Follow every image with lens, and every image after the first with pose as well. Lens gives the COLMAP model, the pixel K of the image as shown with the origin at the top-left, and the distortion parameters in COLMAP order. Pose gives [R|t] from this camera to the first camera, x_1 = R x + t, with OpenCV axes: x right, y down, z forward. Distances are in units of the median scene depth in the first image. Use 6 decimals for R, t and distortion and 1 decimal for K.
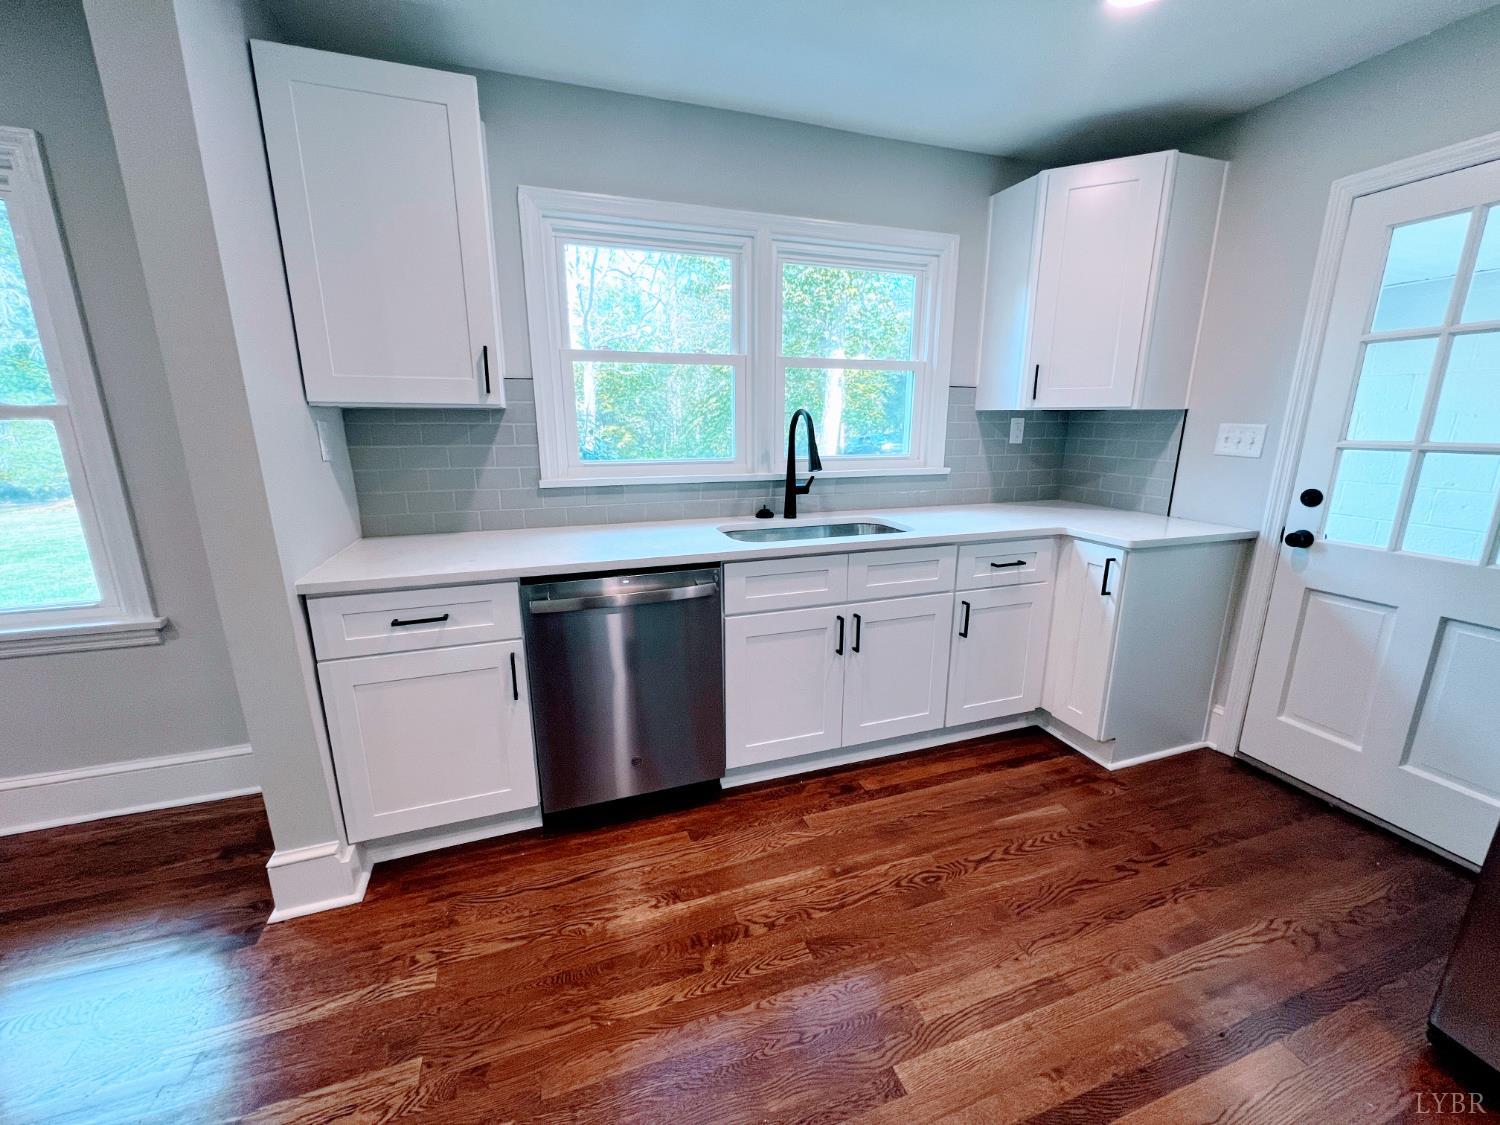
lens RADIAL K [[598.1, 0, 754.1], [0, 598.1, 564.4], [0, 0, 1]] dist [-0.003498, 0.001244]
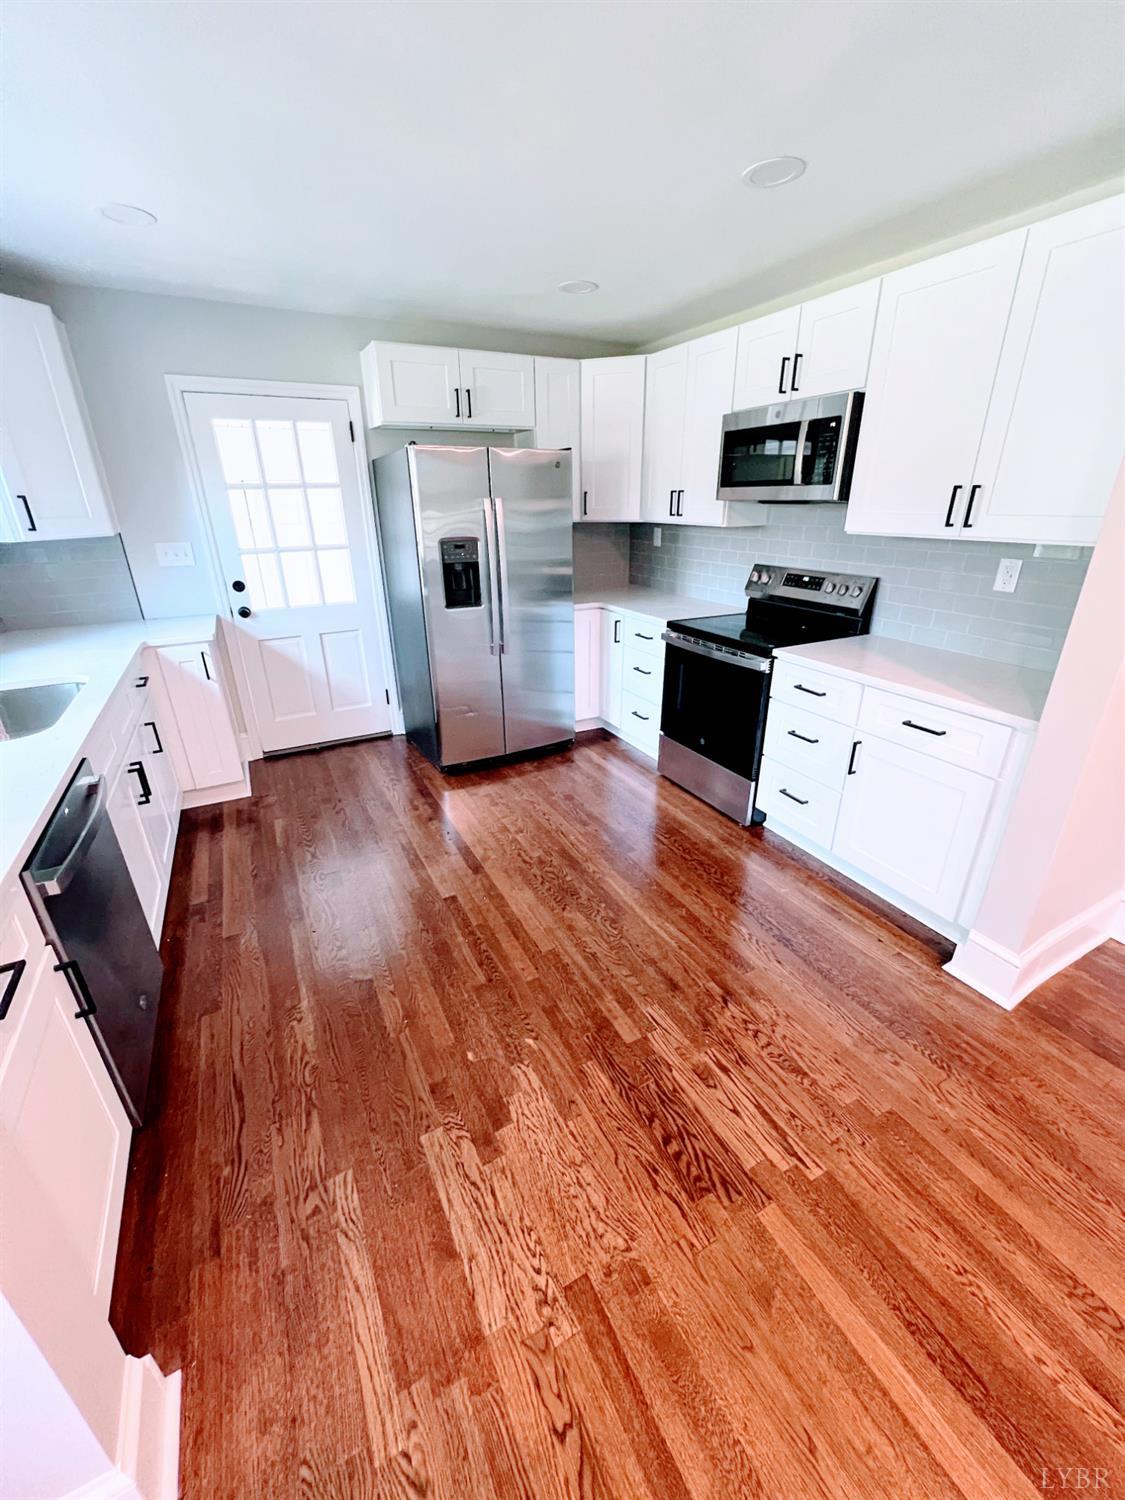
lens RADIAL K [[598.1, 0, 563.3], [0, 598.1, 747.3], [0, 0, 1]] dist [-0.003498, 0.001244]
pose [[-0.145341, -0.381890, 0.912708, -0.887200], [0.244858, 0.879922, 0.407164, -0.179497], [-0.958603, 0.282661, -0.034380, 0.347105]]
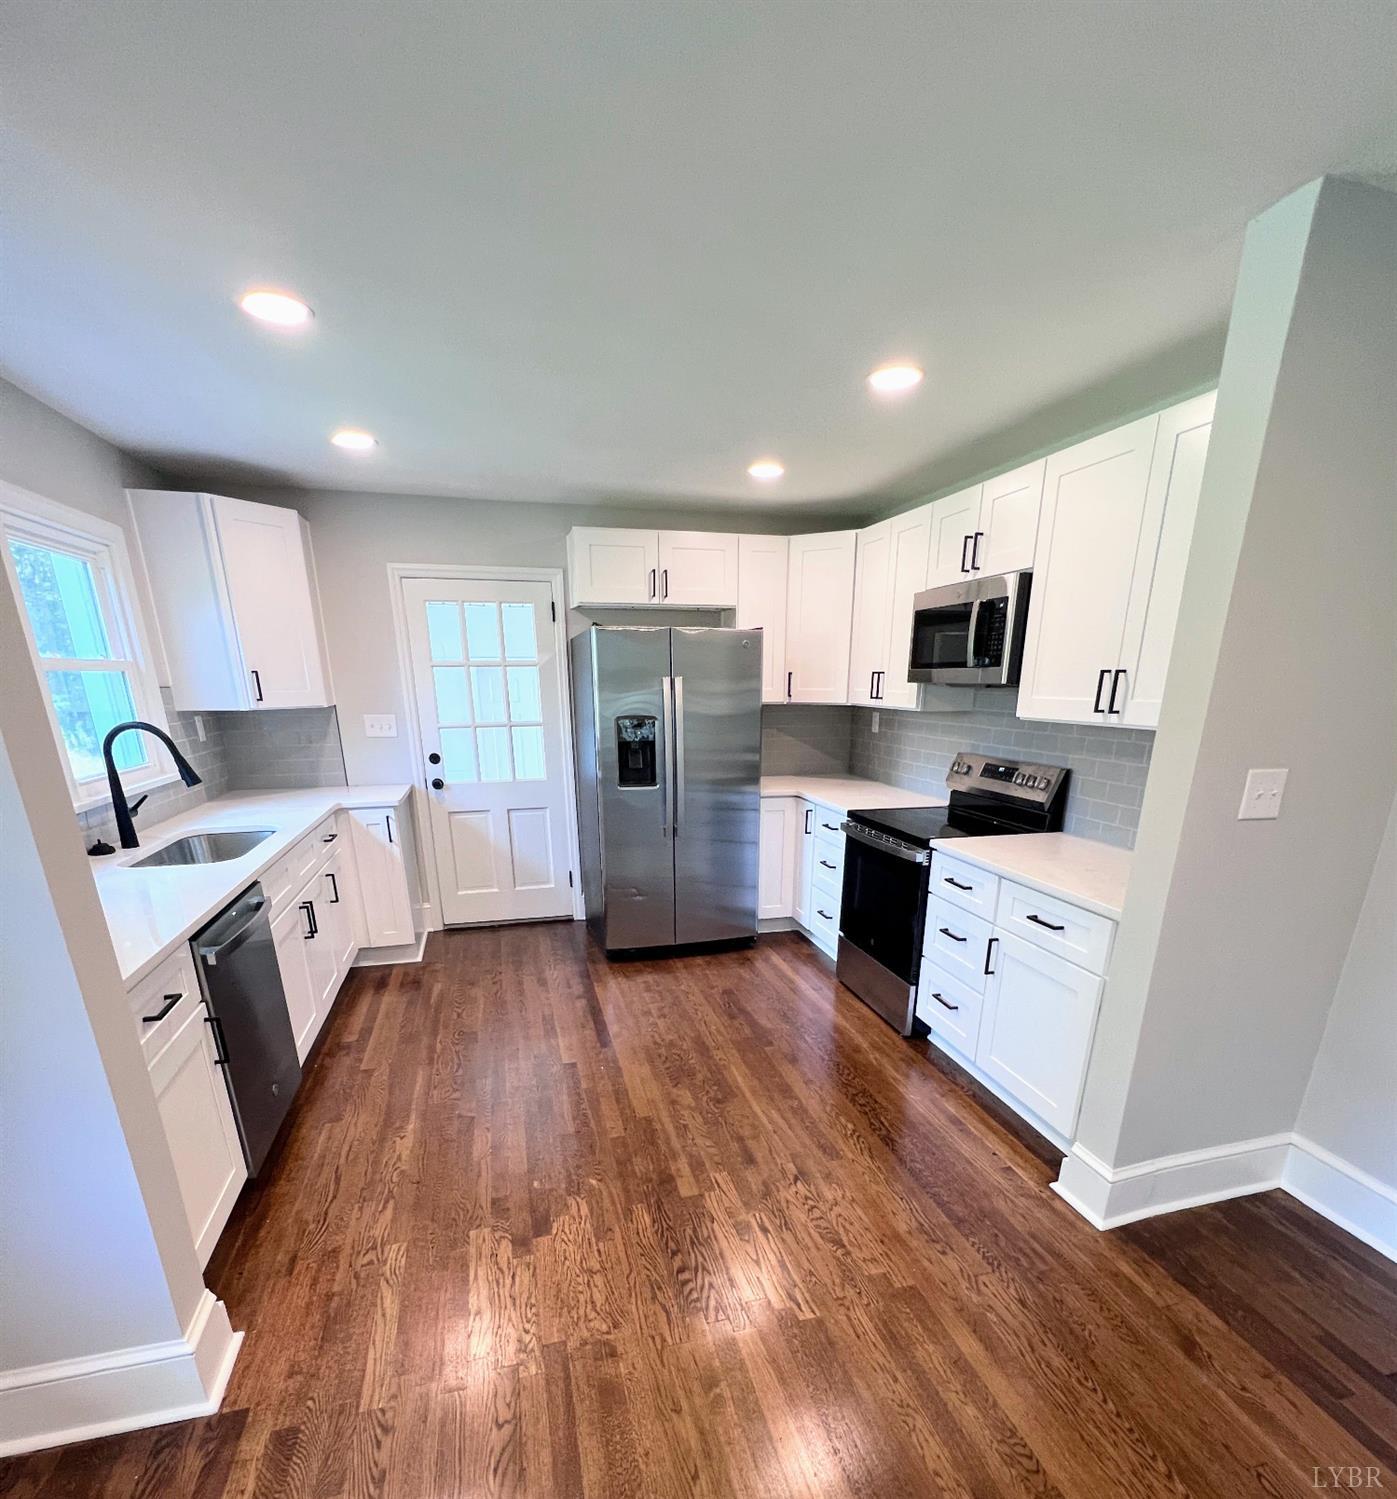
lens RADIAL K [[747.8, 0, 705.6], [0, 747.8, 937.7], [0, 0, 1]] dist [-0.004105, 0.000041]
pose [[0.069208, -0.327968, 0.942150, -1.202485], [0.236784, 0.922827, 0.303848, -0.109761], [-0.969094, 0.202057, 0.141525, 0.072054]]
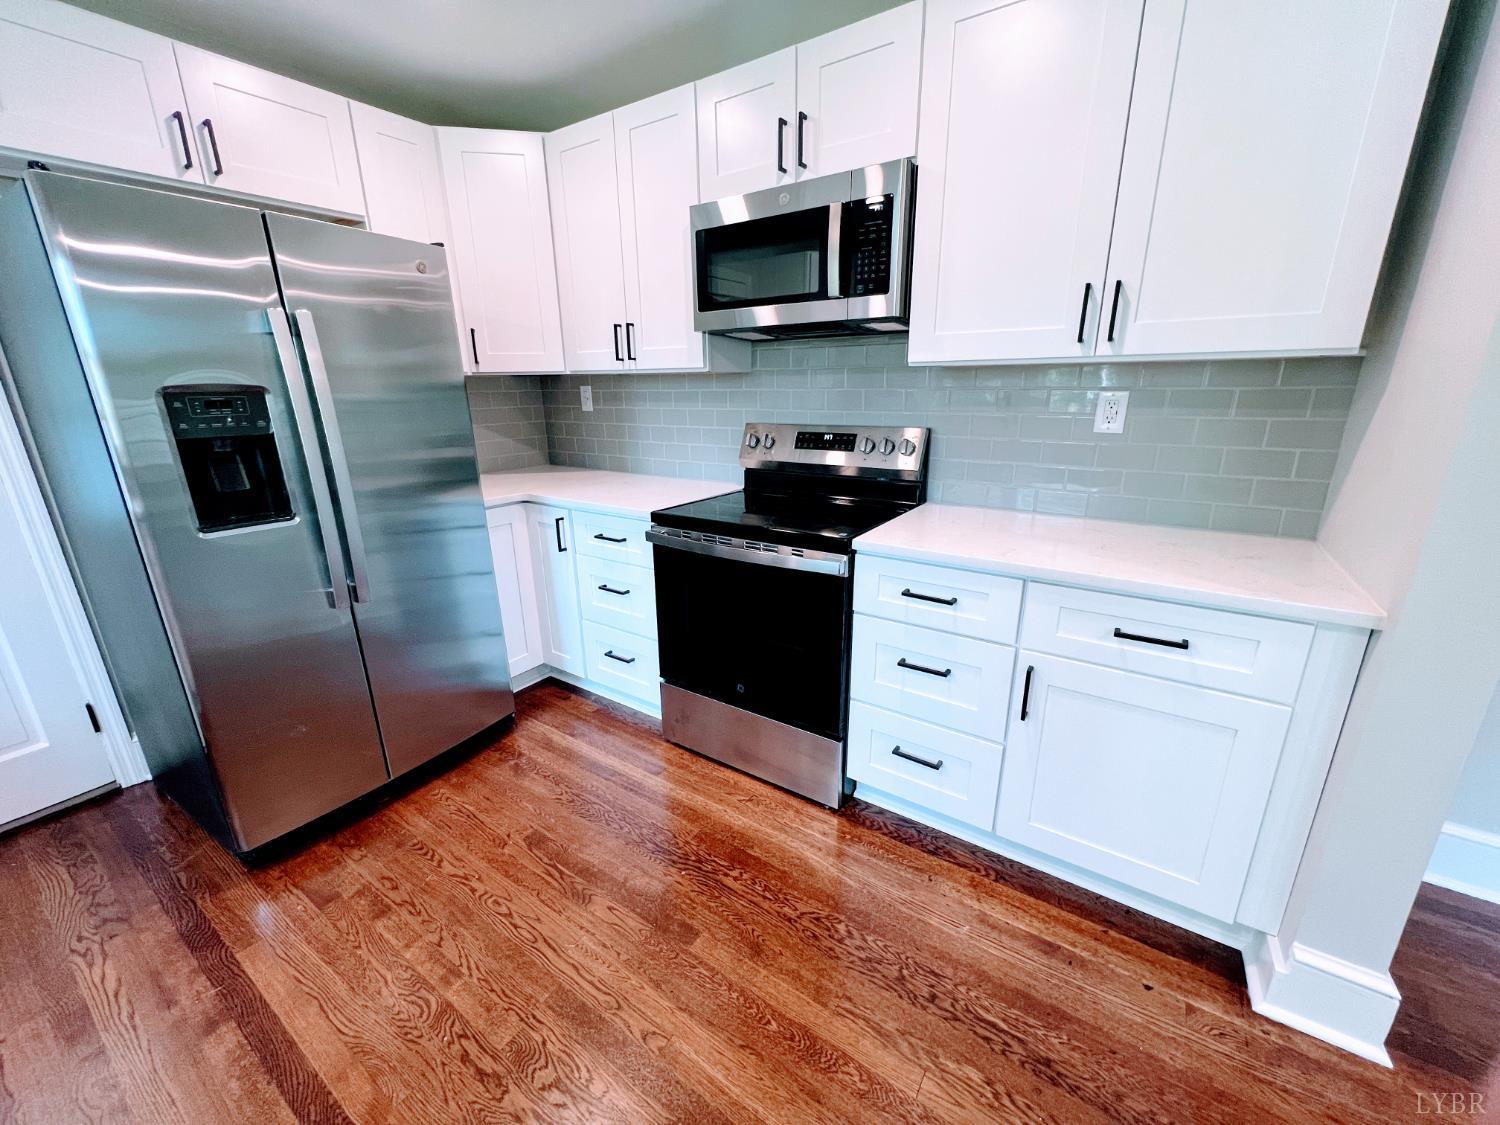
lens RADIAL K [[598.1, 0, 749.2], [0, 598.1, 560.0], [0, 0, 1]] dist [-0.003498, 0.001244]
pose [[-0.599684, -0.221750, 0.768899, -0.246693], [0.201968, 0.887794, 0.413559, -0.074269], [-0.774331, 0.403297, -0.487610, 0.333500]]
